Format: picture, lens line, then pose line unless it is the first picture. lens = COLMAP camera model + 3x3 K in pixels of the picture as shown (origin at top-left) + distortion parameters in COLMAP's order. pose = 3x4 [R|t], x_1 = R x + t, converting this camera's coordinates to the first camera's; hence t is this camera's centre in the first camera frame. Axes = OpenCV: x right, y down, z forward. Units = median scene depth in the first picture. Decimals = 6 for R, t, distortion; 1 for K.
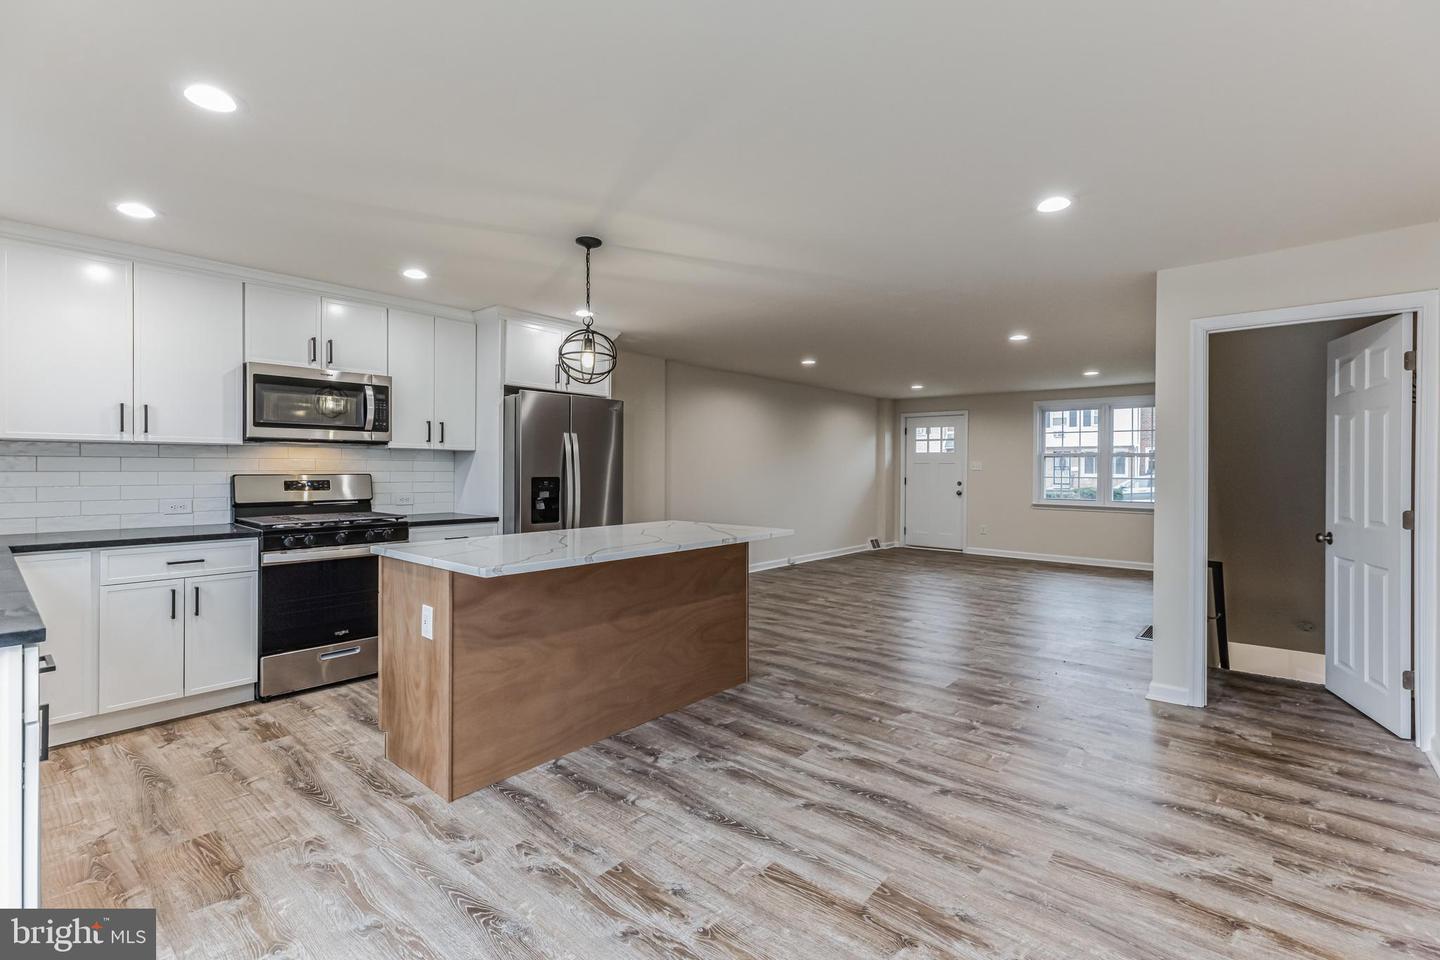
lens RADIAL K [[642.2, 0, 707.3], [0, 642.2, 470.6], [0, 0, 1]] dist [0.006419, 0.000212]
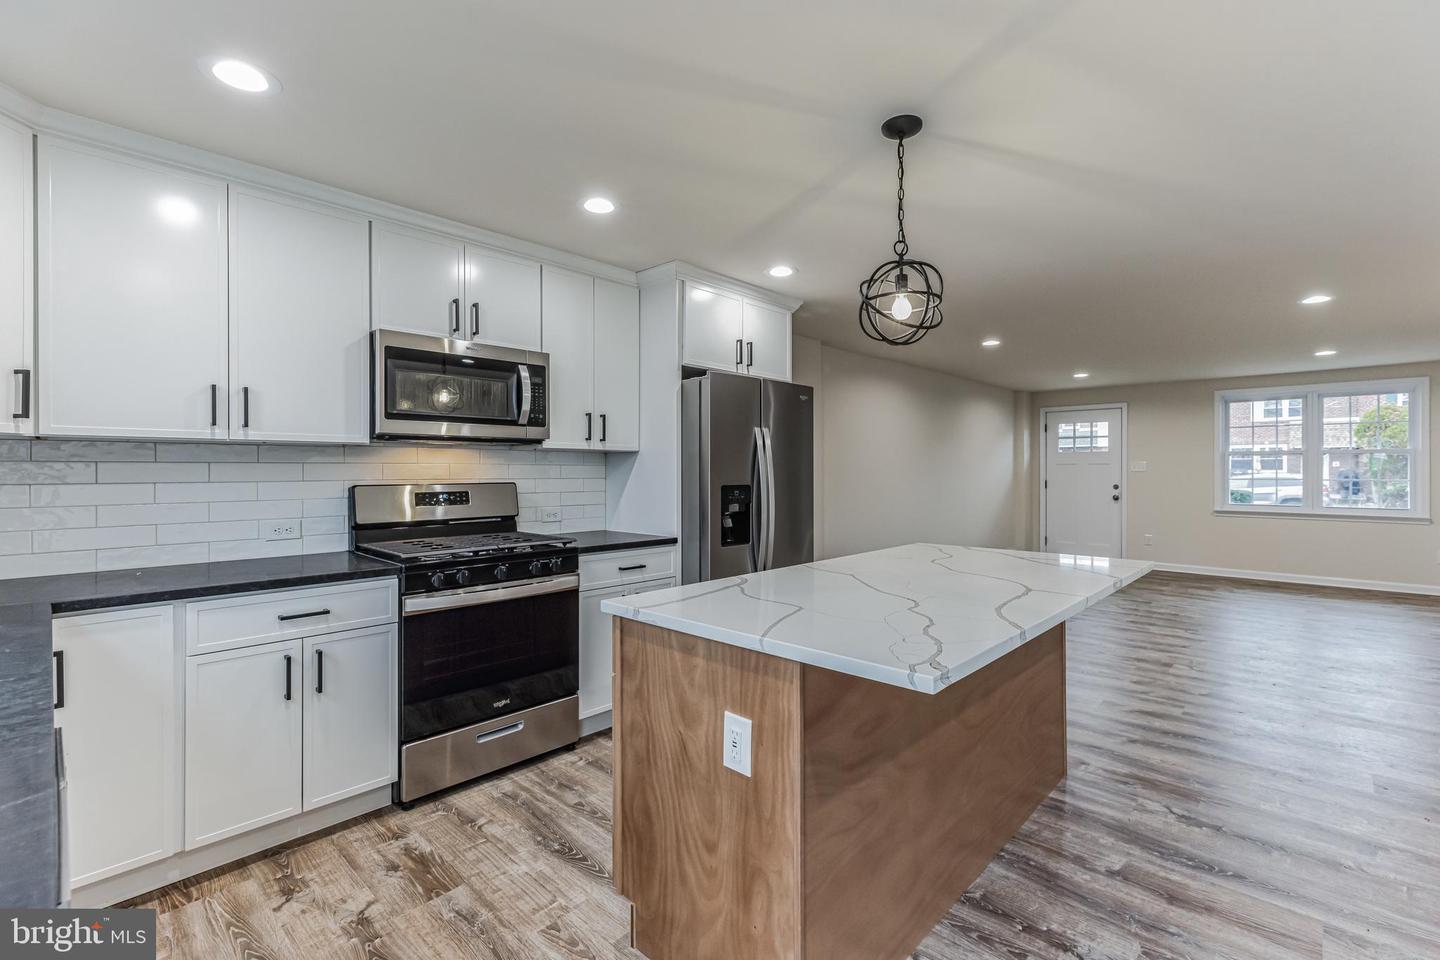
lens RADIAL K [[642.2, 0, 721.3], [0, 642.2, 469.1], [0, 0, 1]] dist [0.006419, 0.000212]
pose [[0.999130, -0.006433, -0.041200, -0.331318], [0.006207, 0.999965, -0.005620, -0.006444], [0.041235, 0.005359, 0.999135, 0.328324]]
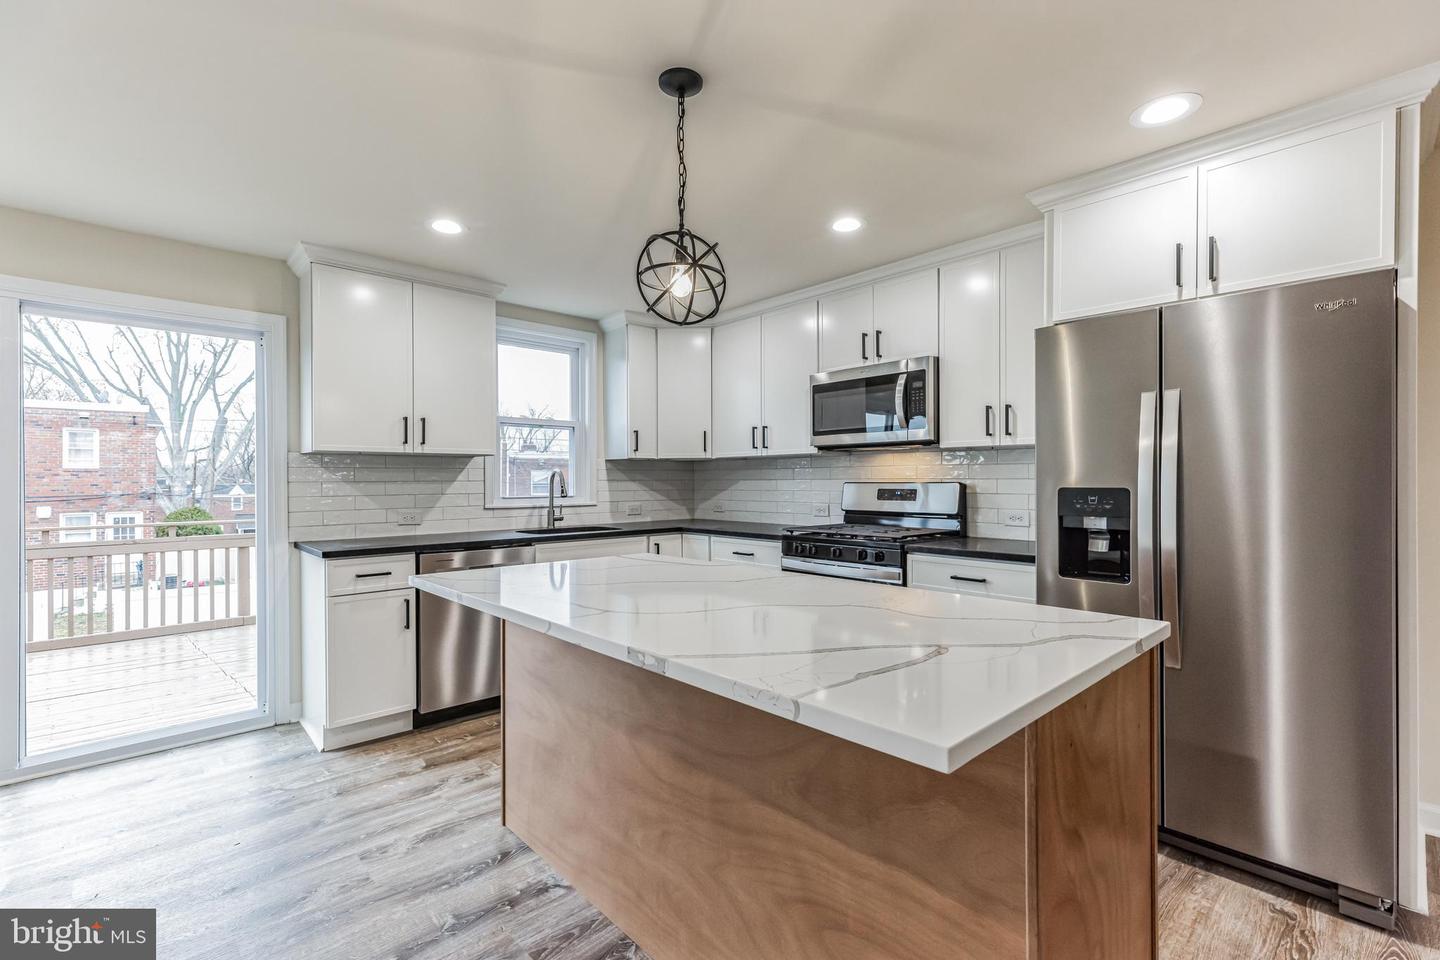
lens RADIAL K [[642.2, 0, 723.5], [0, 642.2, 479.7], [0, 0, 1]] dist [0.006419, 0.000212]
pose [[-0.101117, -0.006248, -0.994855, 0.384292], [-0.000343, 0.999980, -0.006246, 0.009865], [0.994875, -0.000290, -0.101117, 1.063219]]
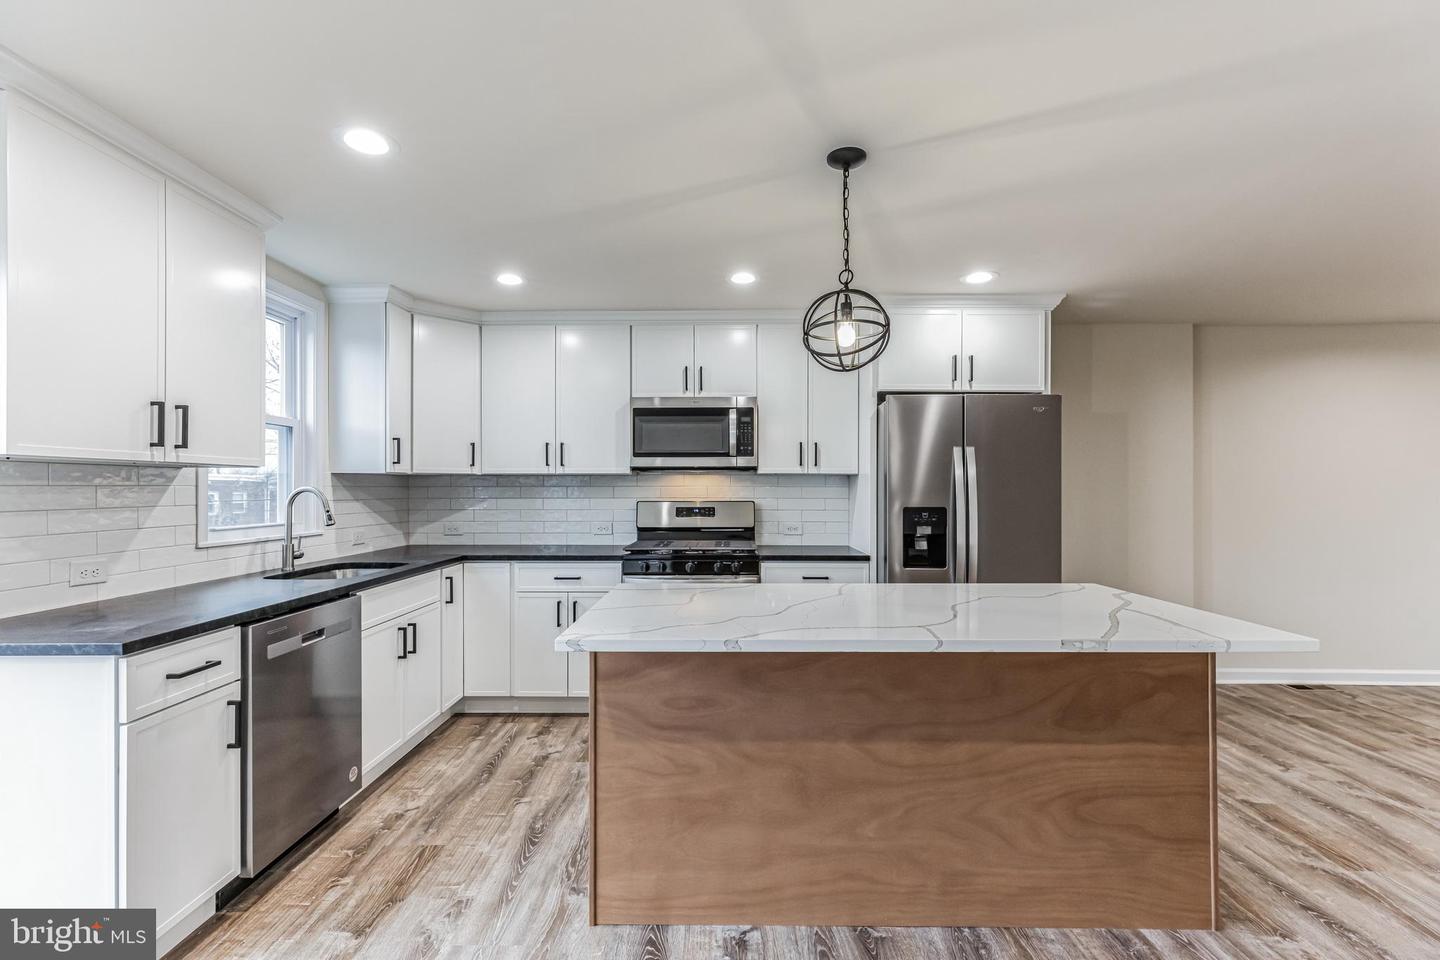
lens RADIAL K [[642.2, 0, 718.5], [0, 642.2, 484.4], [0, 0, 1]] dist [0.006419, 0.000212]
pose [[0.653049, -0.010417, -0.757244, 0.225285], [0.000714, 0.999913, -0.013139, -0.009284], [0.757316, 0.008040, 0.653000, 0.448886]]
